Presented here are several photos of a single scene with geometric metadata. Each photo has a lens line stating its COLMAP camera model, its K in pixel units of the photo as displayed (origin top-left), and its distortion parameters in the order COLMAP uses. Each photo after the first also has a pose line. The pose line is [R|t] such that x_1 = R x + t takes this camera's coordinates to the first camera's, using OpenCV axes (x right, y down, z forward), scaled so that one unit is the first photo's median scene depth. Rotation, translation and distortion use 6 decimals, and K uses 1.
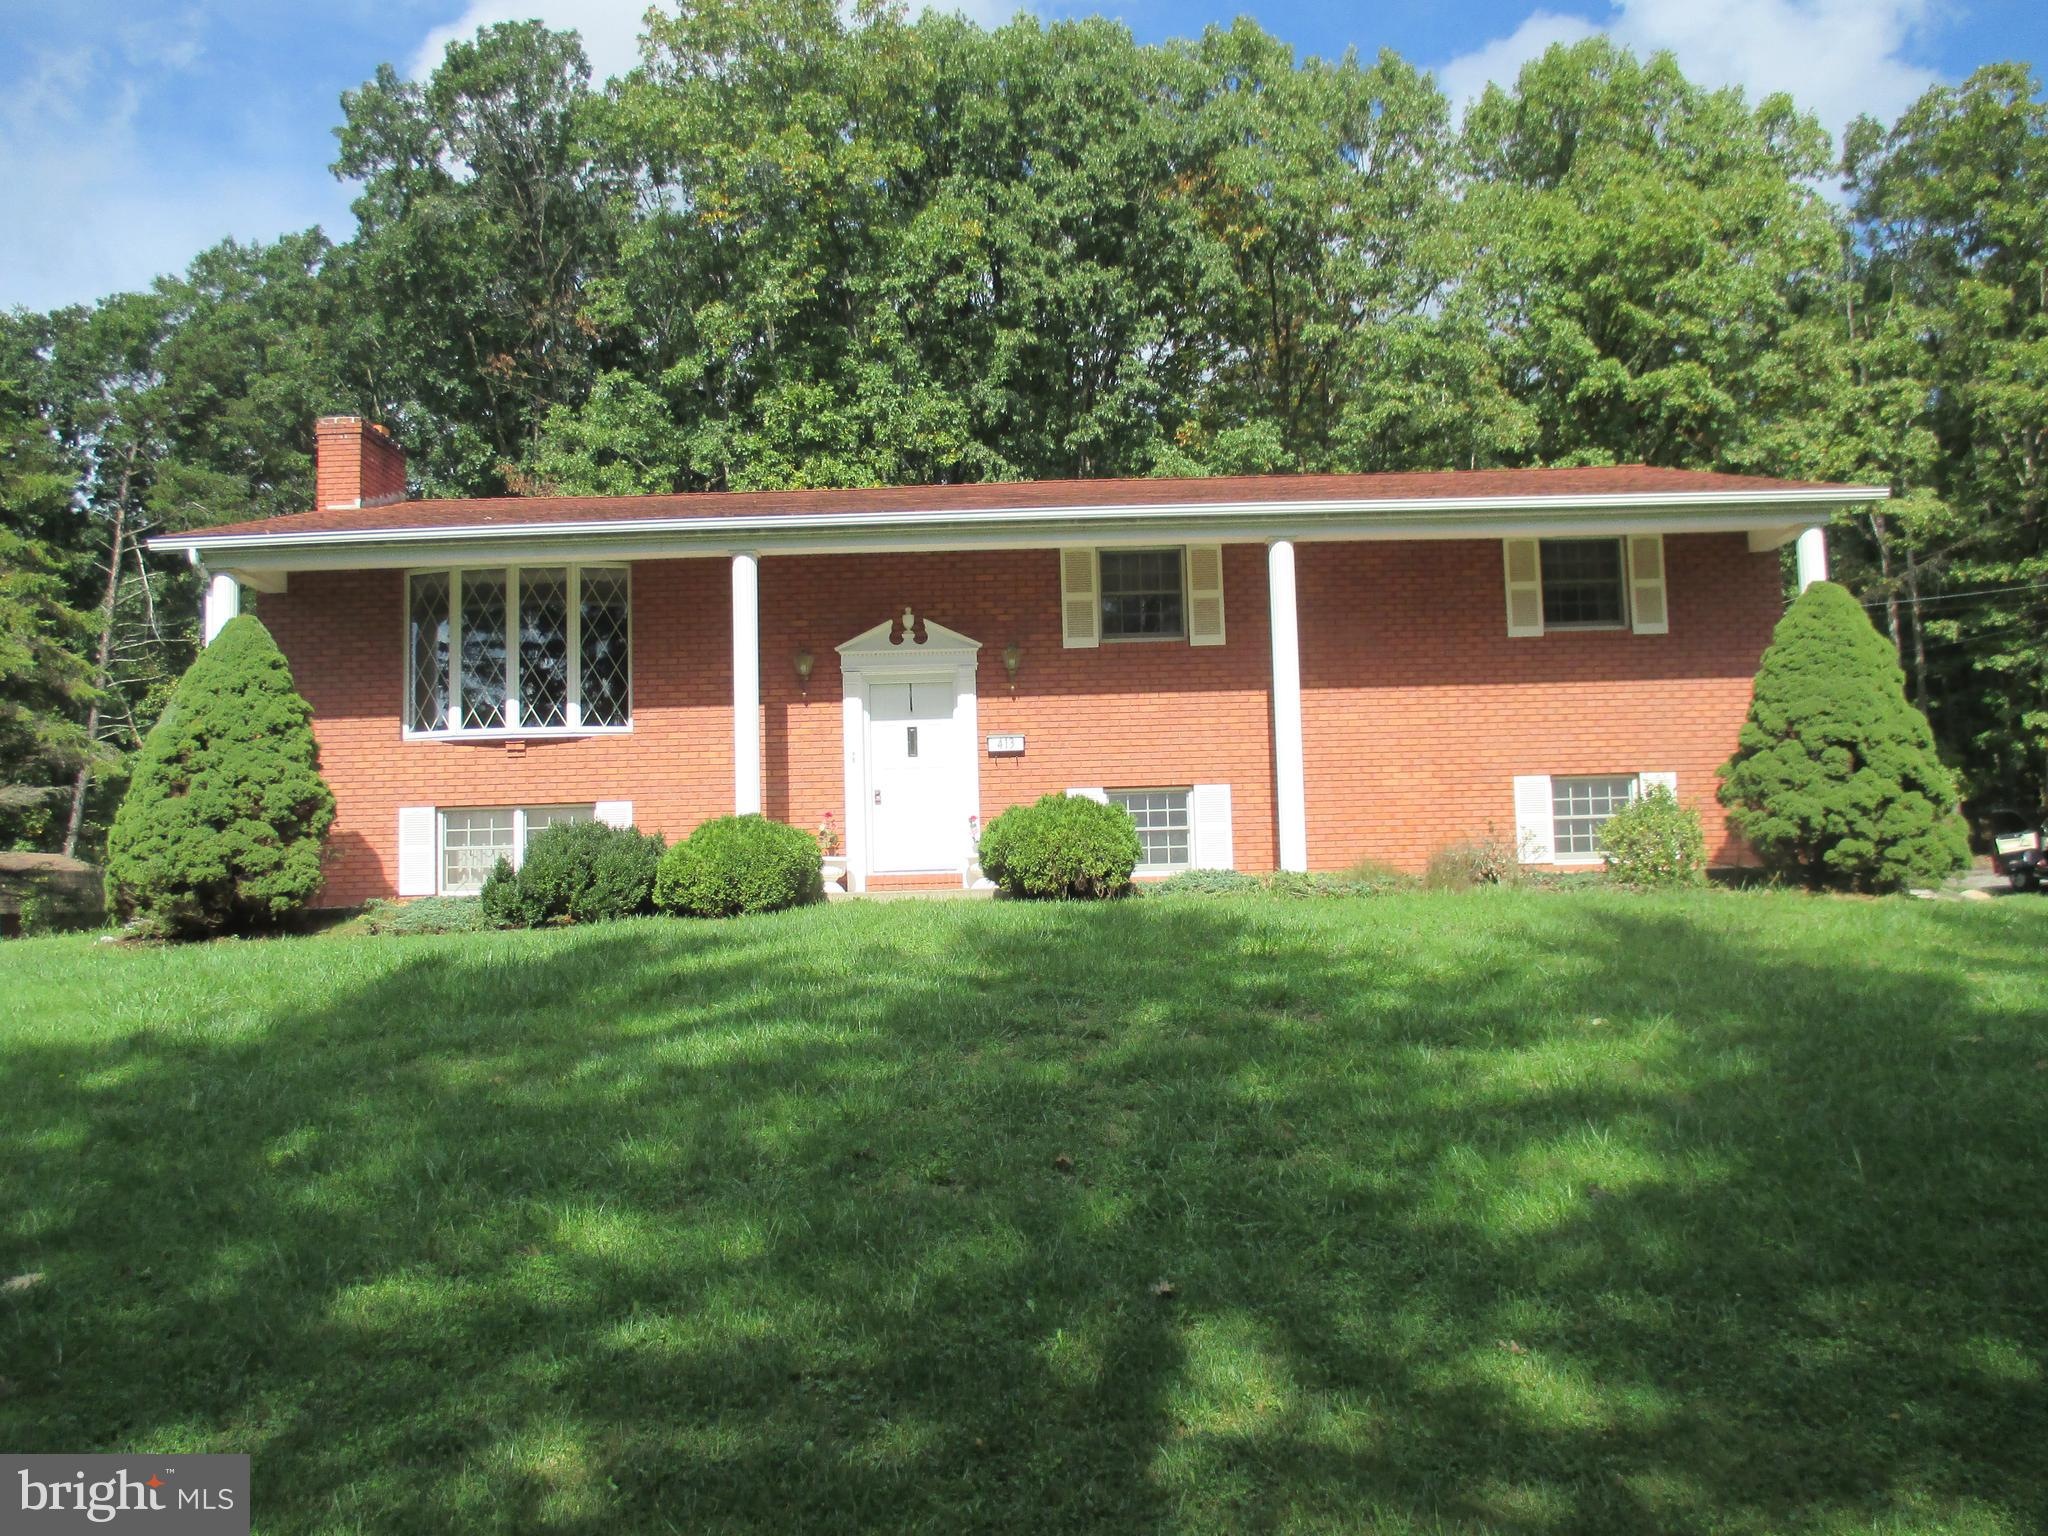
lens RADIAL K [[1713.1, 0, 1015.1], [0, 1713.1, 782.0], [0, 0, 1]] dist [-0.050775, 0.020979]
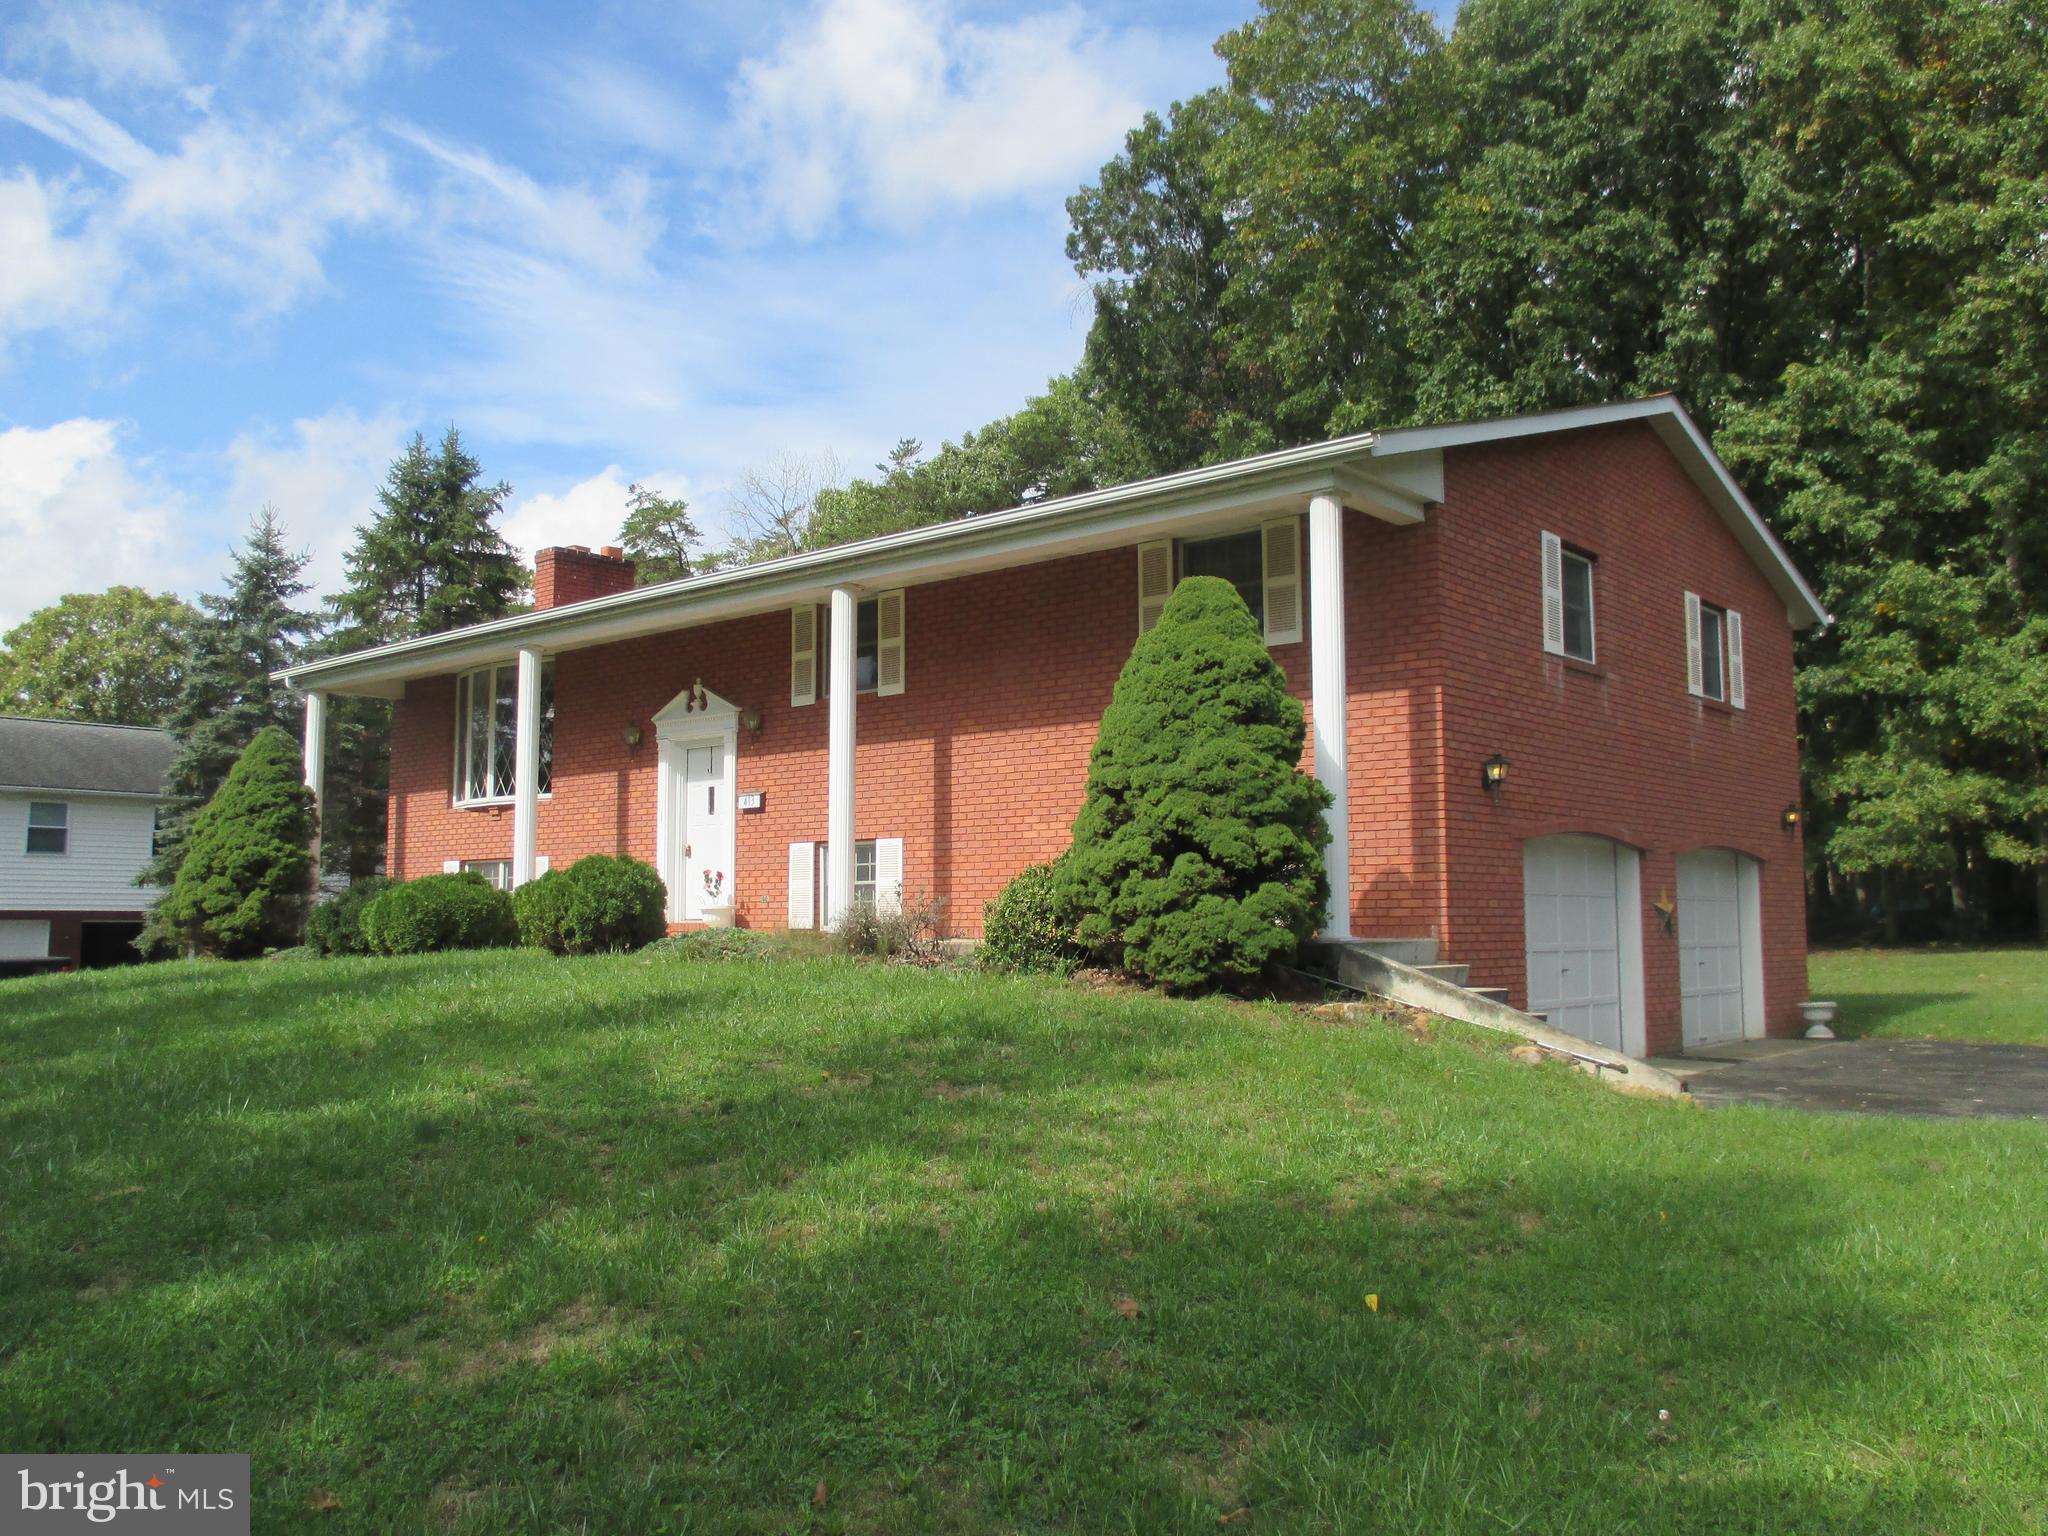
lens RADIAL K [[1713.1, 0, 1016.6], [0, 1713.1, 776.4], [0, 0, 1]] dist [-0.050775, 0.020979]
pose [[0.765379, -0.032570, -0.642755, 0.794590], [0.027521, 0.999461, -0.017874, -0.013970], [0.642991, -0.004009, 0.765863, 0.295965]]
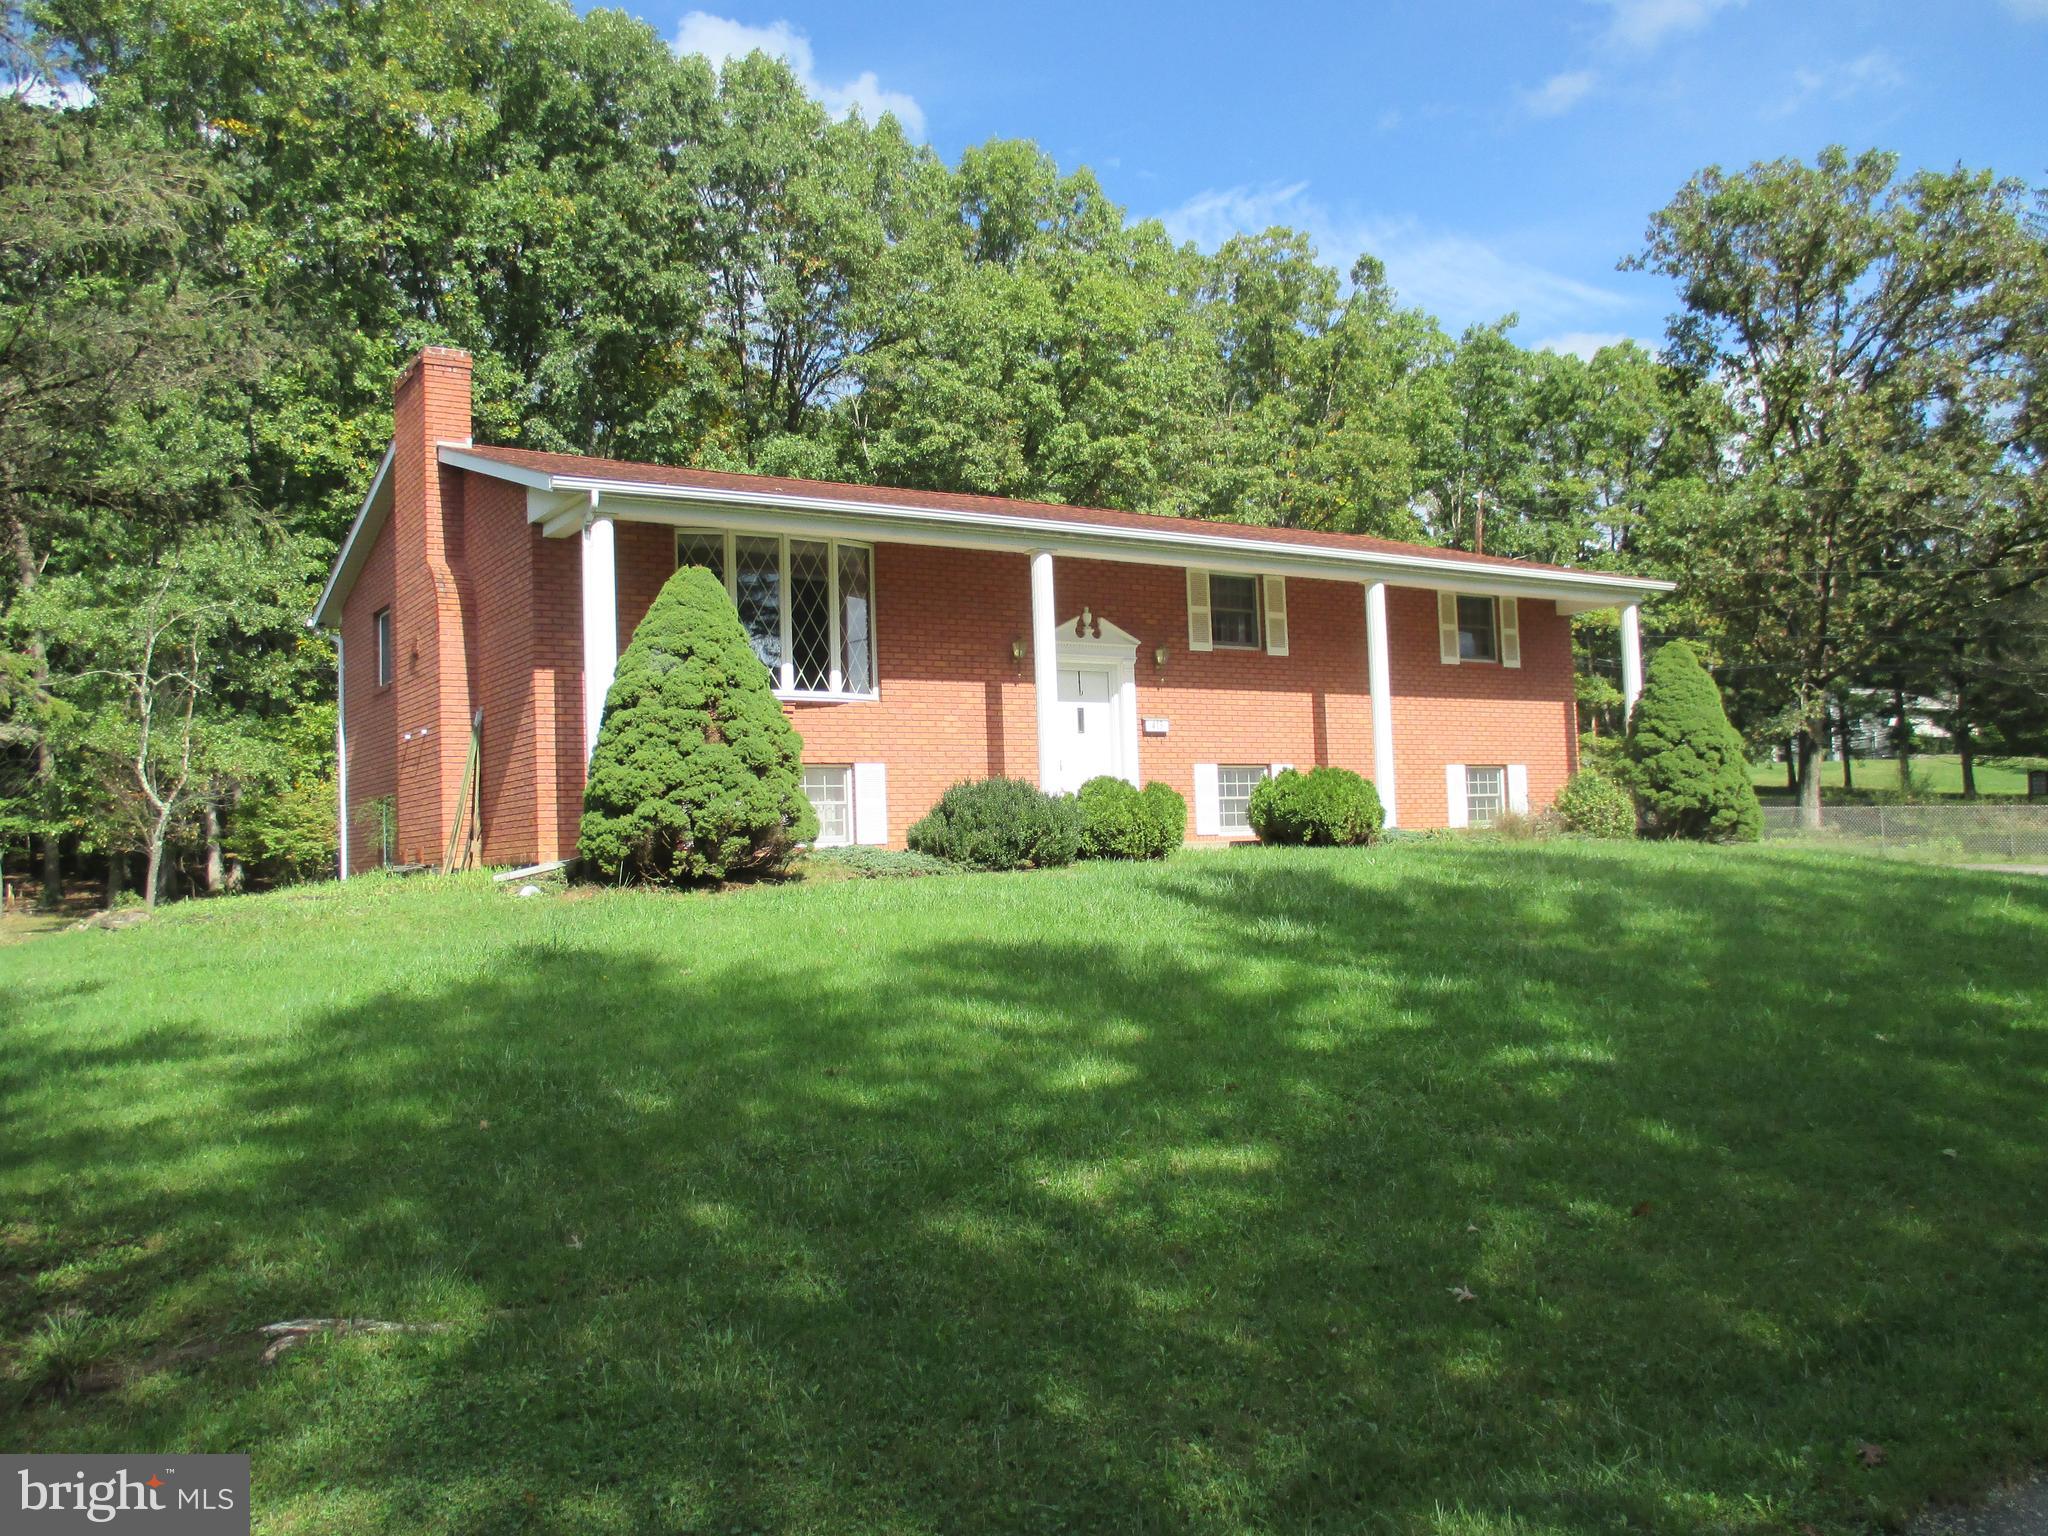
lens RADIAL K [[1713.1, 0, 1007.0], [0, 1713.1, 752.3], [0, 0, 1]] dist [-0.050775, 0.020979]
pose [[0.826638, 0.032728, 0.561782, -0.771729], [-0.026285, 0.999463, -0.019548, 0.023295], [-0.562120, 0.001393, 0.827054, 0.053112]]
